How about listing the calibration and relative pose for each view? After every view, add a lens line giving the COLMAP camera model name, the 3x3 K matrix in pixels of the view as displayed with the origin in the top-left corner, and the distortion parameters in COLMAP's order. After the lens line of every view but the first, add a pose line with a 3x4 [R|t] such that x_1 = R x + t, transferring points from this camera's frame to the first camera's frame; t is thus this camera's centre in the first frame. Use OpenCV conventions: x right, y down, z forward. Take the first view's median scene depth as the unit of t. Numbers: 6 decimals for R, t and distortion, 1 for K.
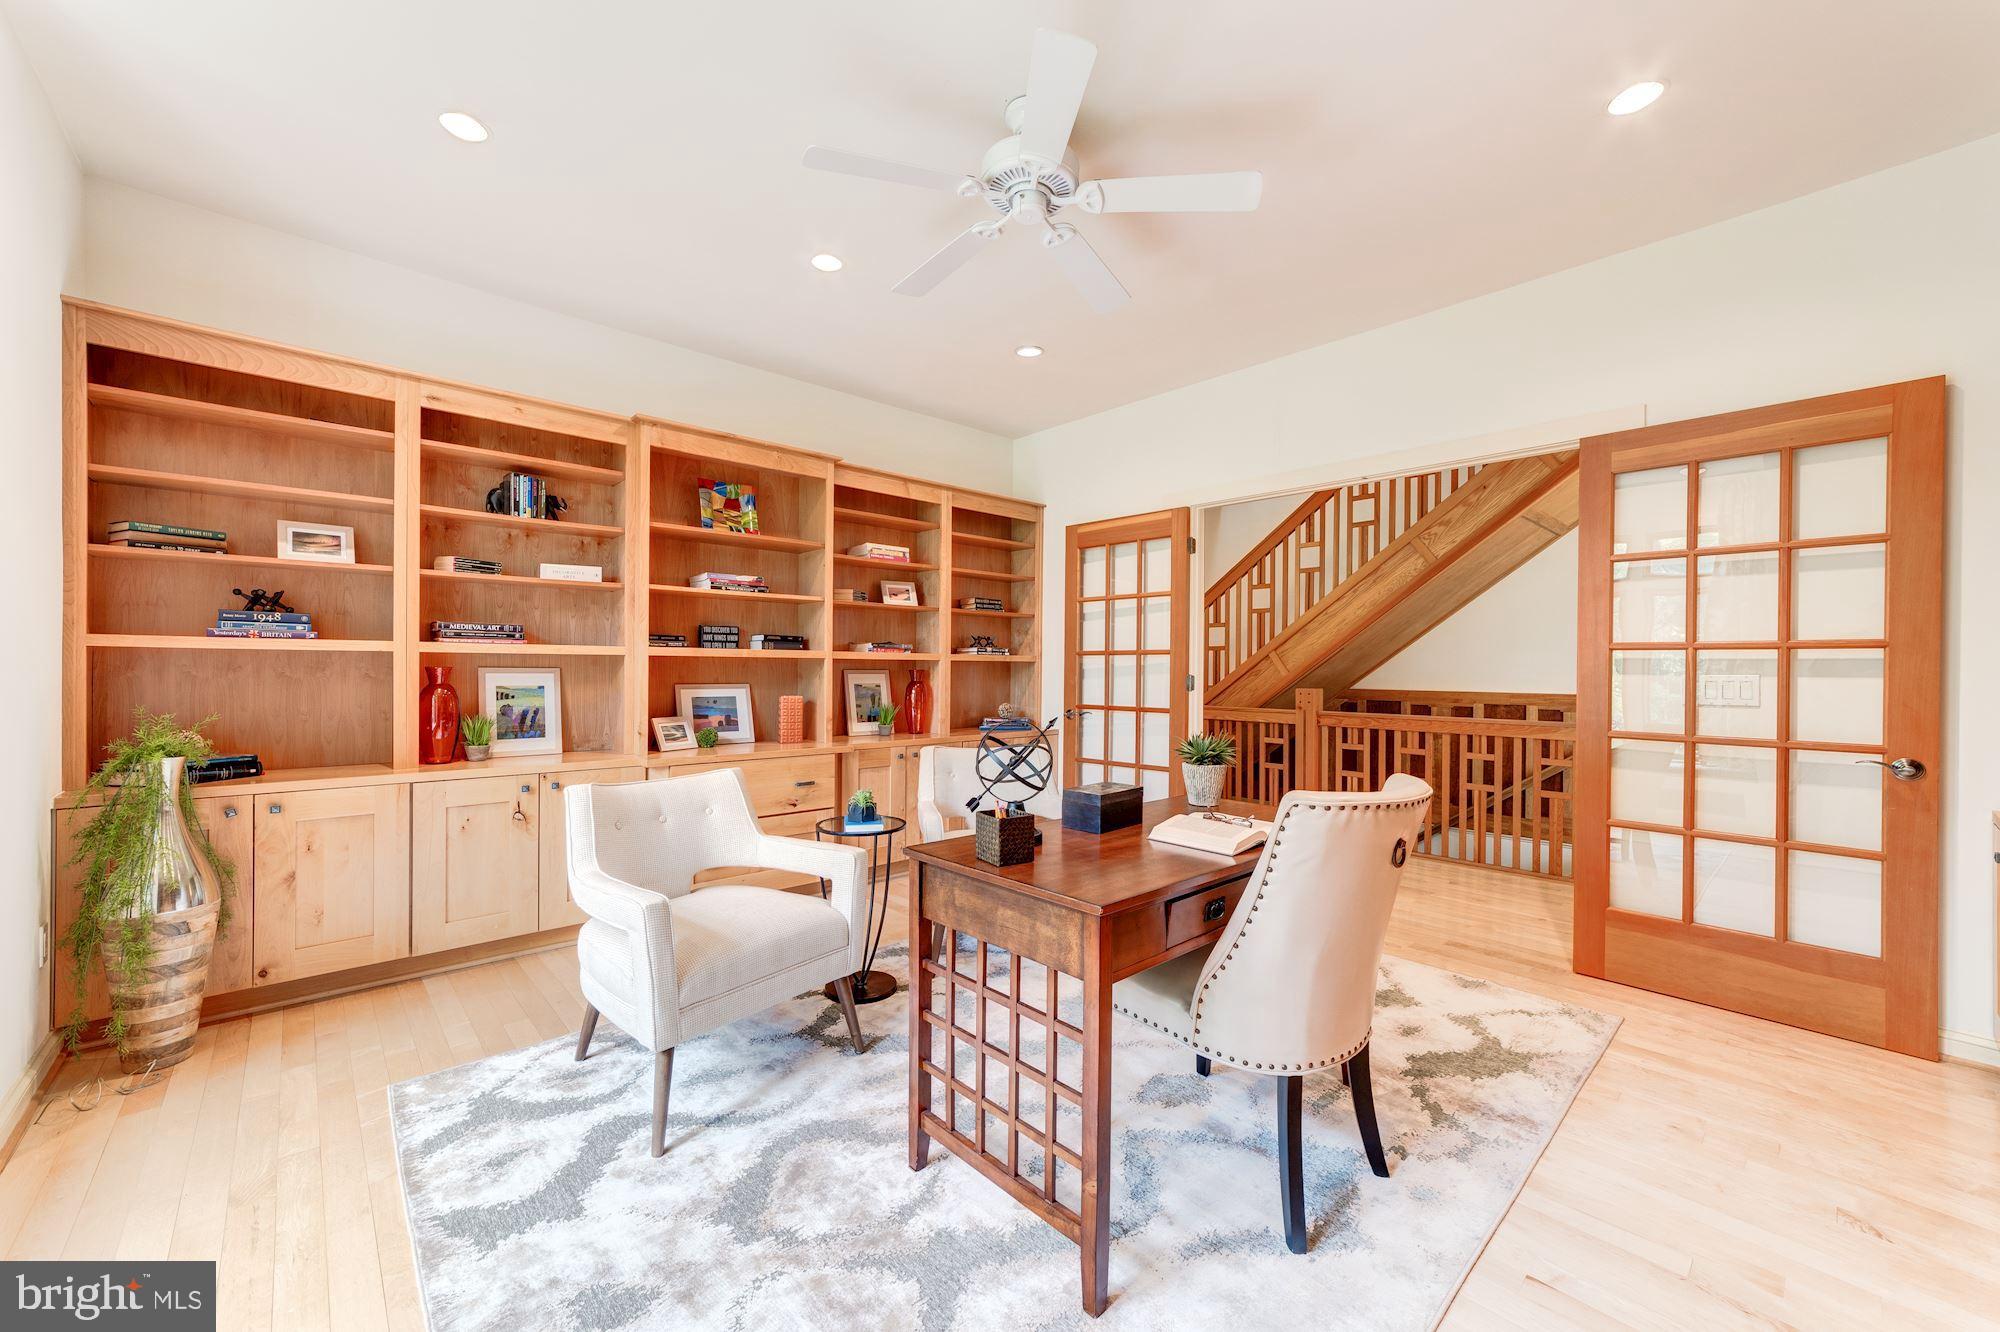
lens RADIAL K [[780.4, 0, 1014.8], [0, 780.4, 667.0], [0, 0, 1]] dist [-0.006730, 0.005144]
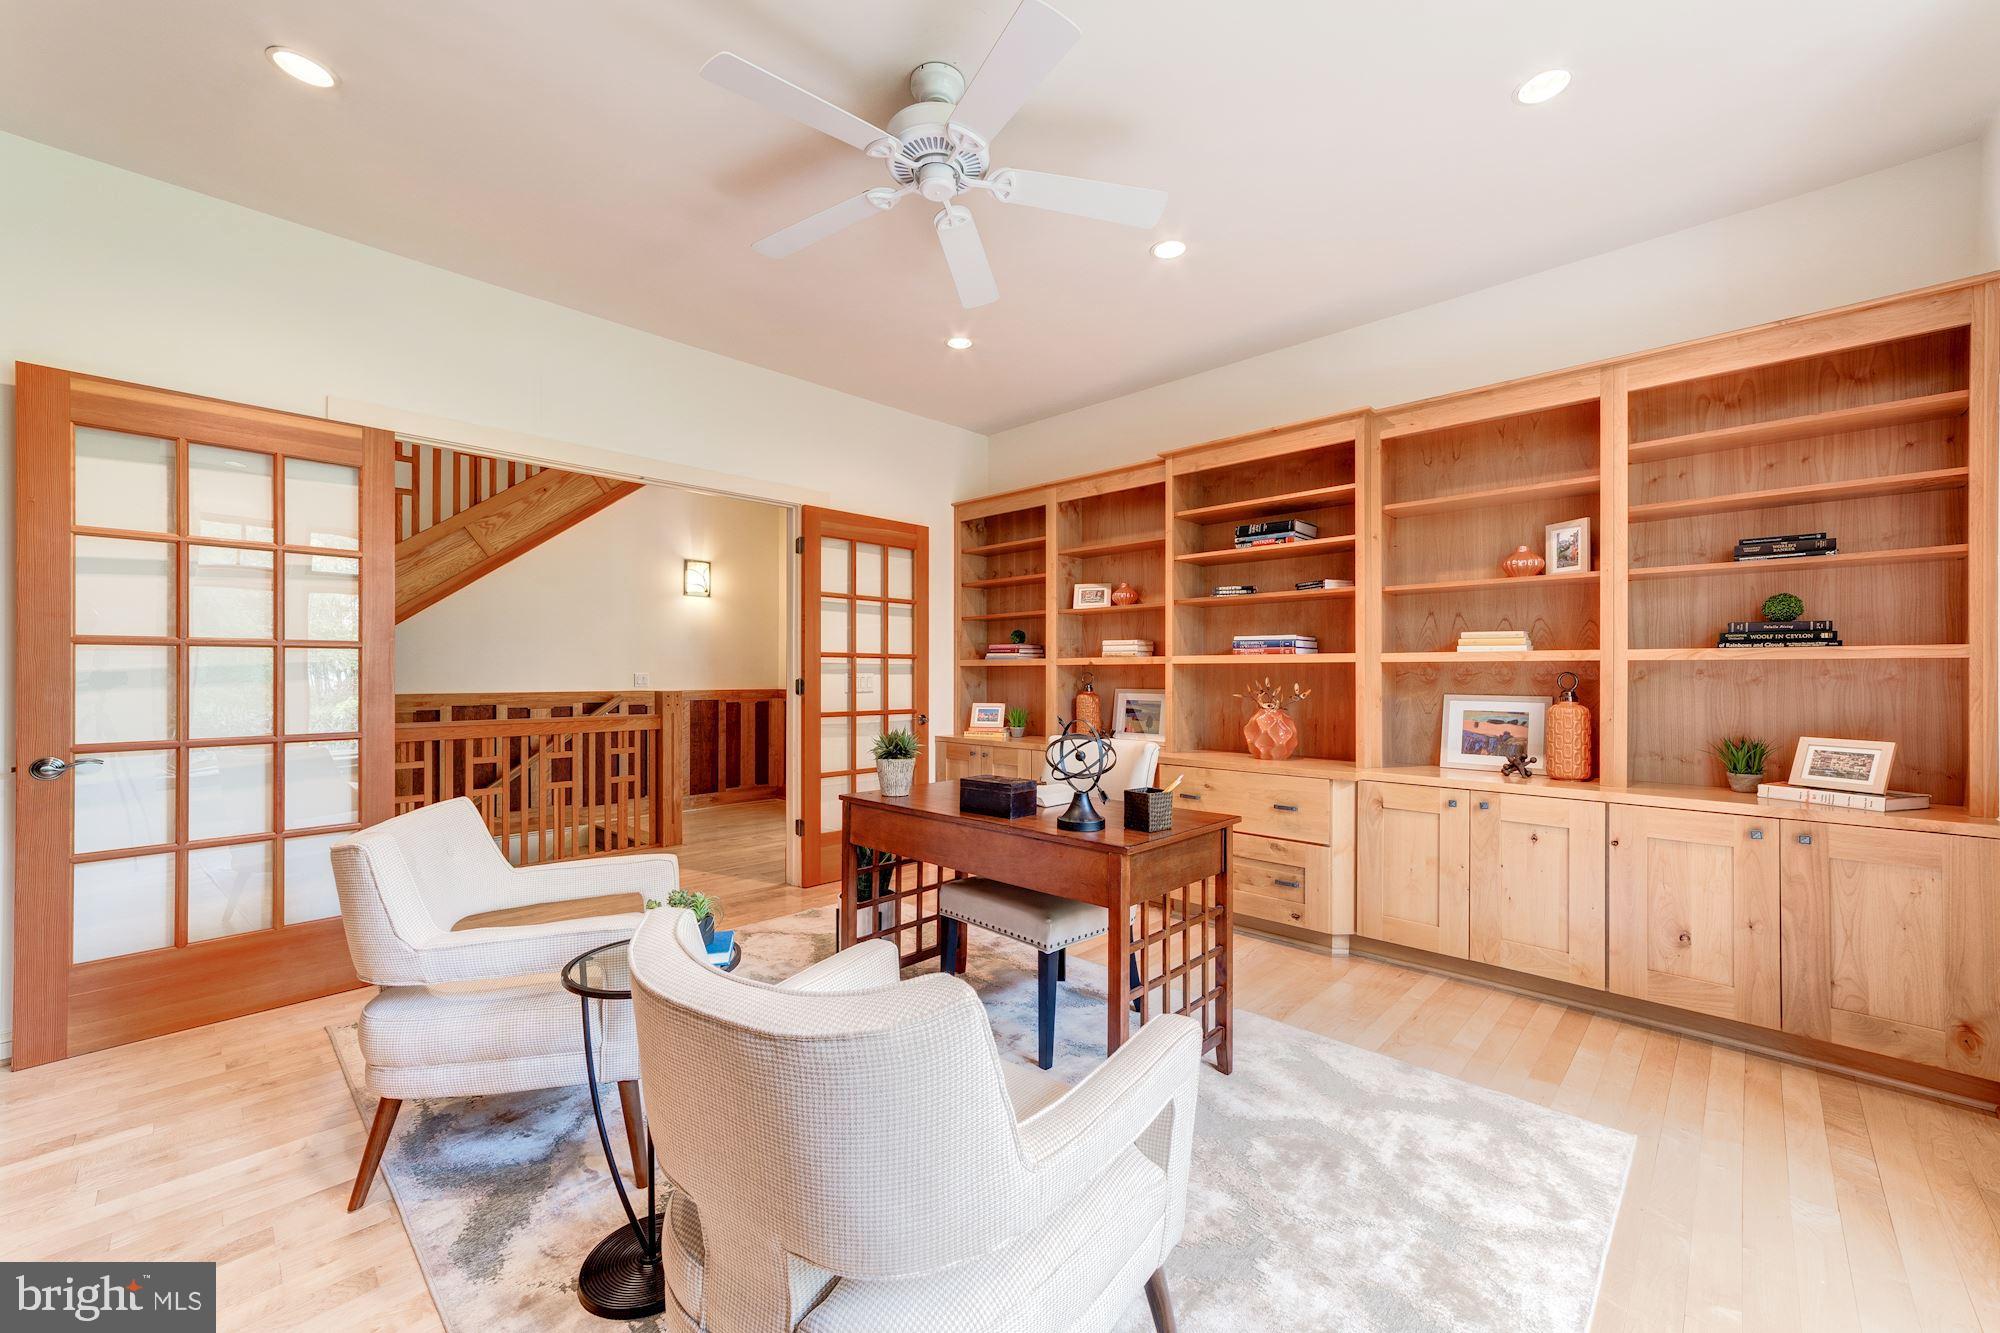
lens RADIAL K [[780.4, 0, 990.7], [0, 780.4, 671.3], [0, 0, 1]] dist [-0.006730, 0.005144]
pose [[-0.055607, -0.005427, 0.998438, -0.433947], [-0.003079, 0.999981, 0.005264, -0.002233], [-0.998448, -0.002781, -0.055623, 0.467596]]
